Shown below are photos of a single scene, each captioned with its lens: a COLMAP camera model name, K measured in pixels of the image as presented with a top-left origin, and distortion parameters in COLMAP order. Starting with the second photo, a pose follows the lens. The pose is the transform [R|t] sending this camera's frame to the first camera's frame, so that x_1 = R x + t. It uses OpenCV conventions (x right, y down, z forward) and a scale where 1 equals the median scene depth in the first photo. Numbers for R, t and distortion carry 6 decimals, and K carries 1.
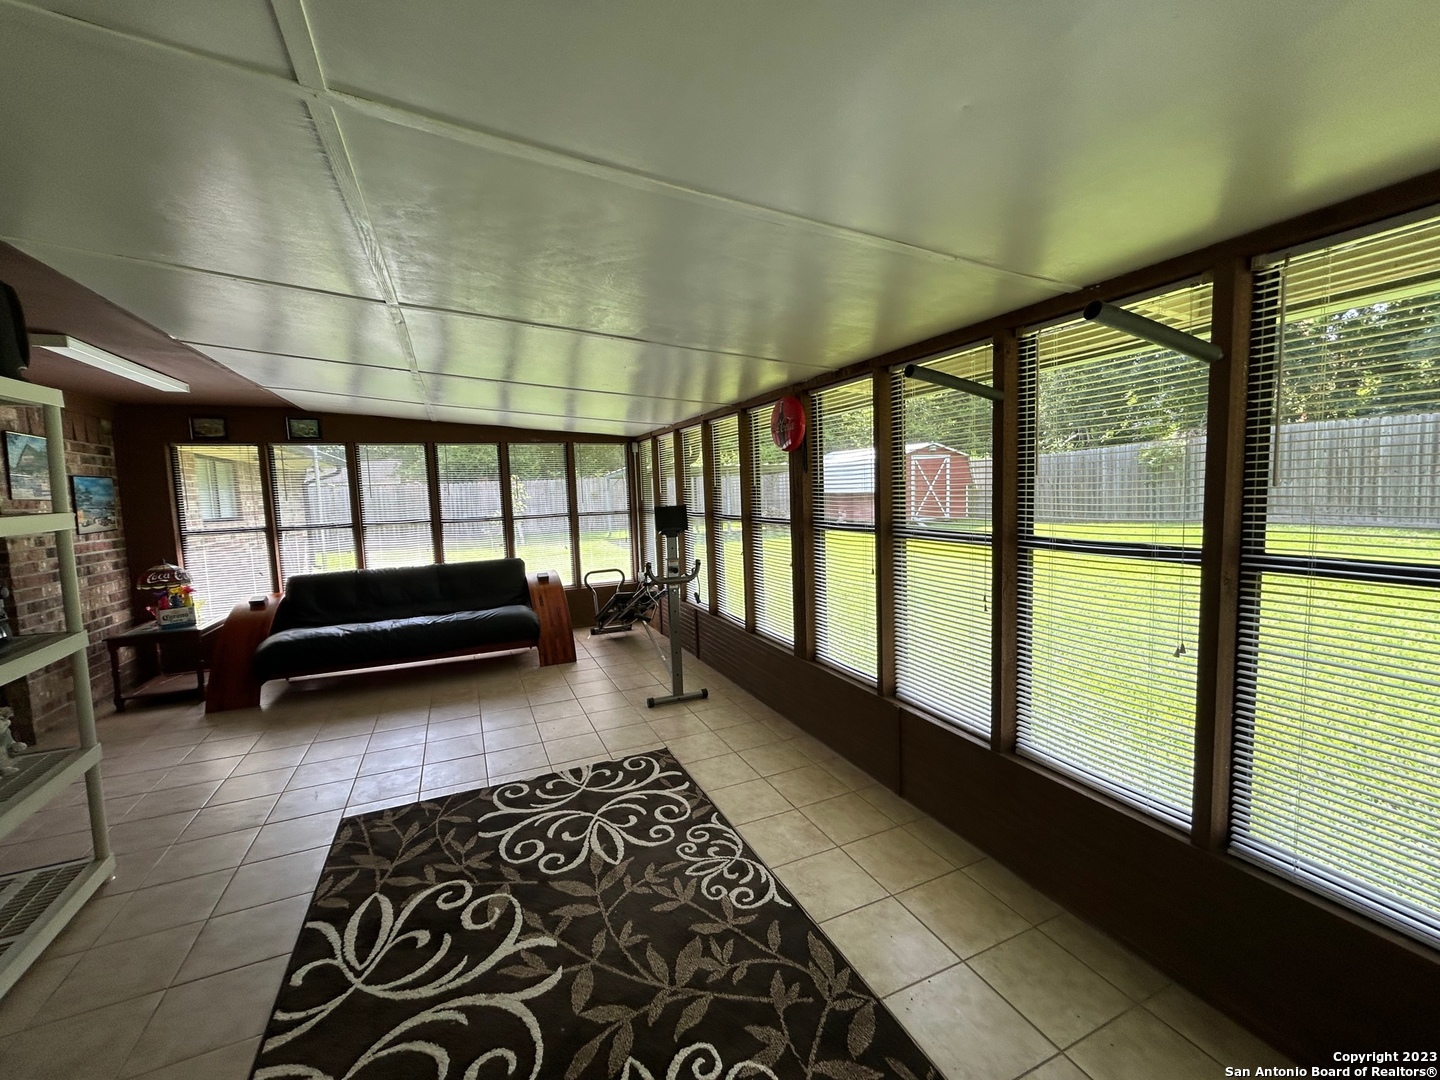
lens RADIAL K [[584.6, 0, 717.4], [0, 584.6, 540.3], [0, 0, 1]] dist [-0.000289, 0.001514]
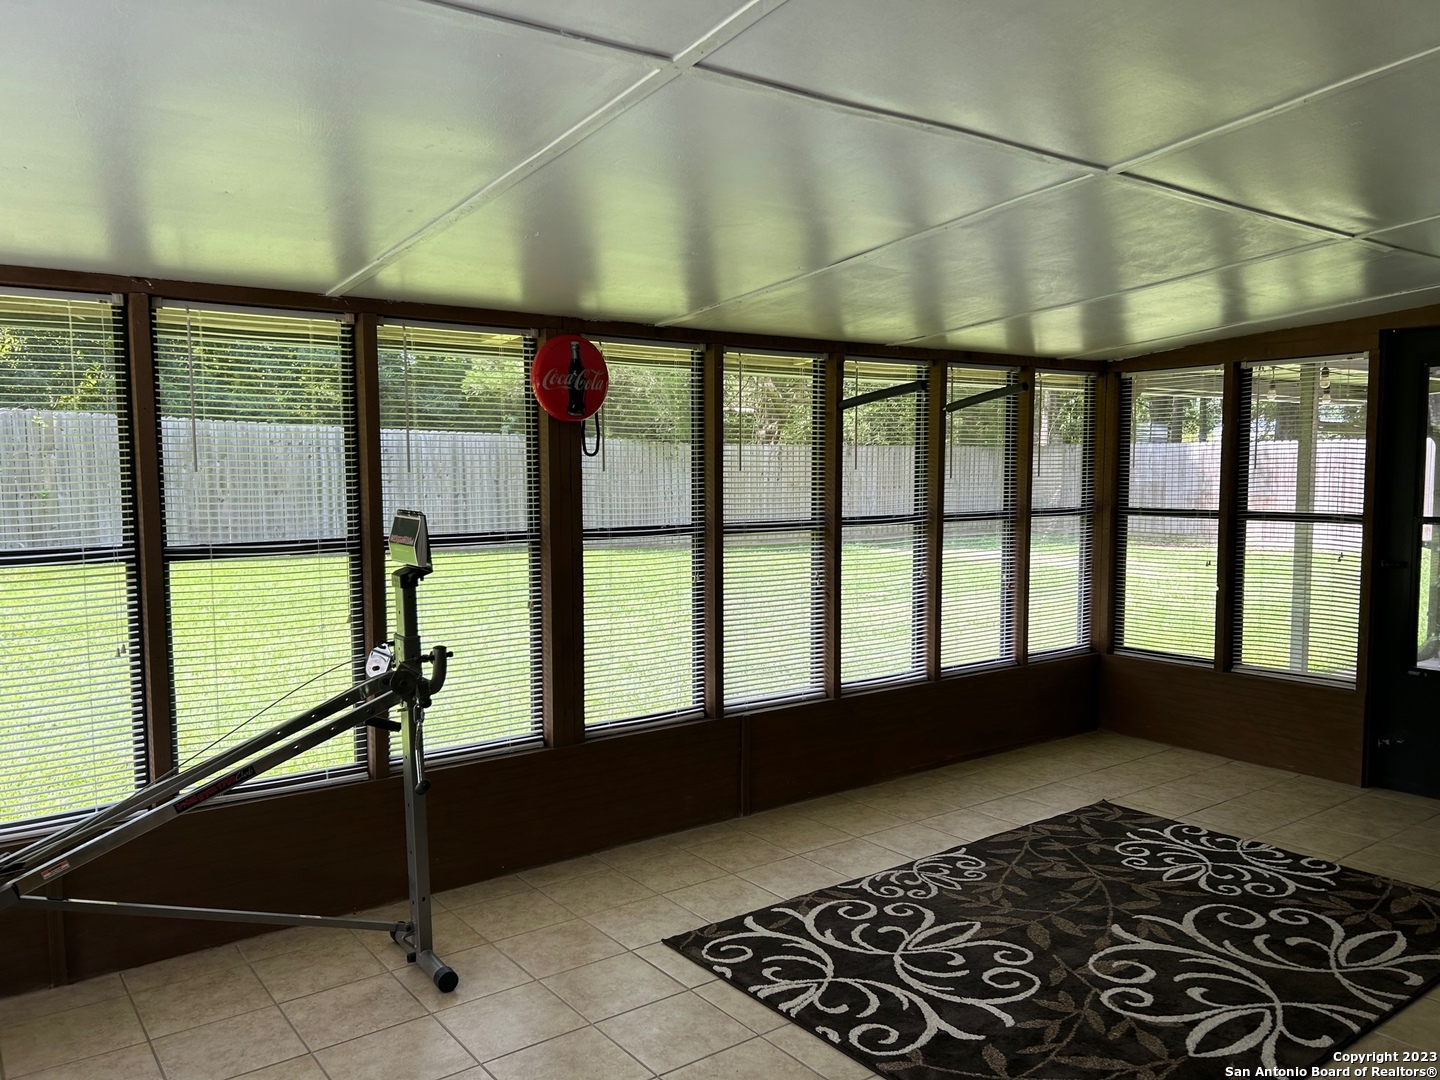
lens RADIAL K [[1098.3, 0, 714.8], [0, 1098.3, 541.7], [0, 0, 1]] dist [0.049808, -0.040402]
pose [[-0.225912, -0.029552, 0.973699, -1.609626], [0.096205, 0.993977, 0.052488, -0.098629], [-0.969385, 0.105532, -0.221709, 1.669254]]
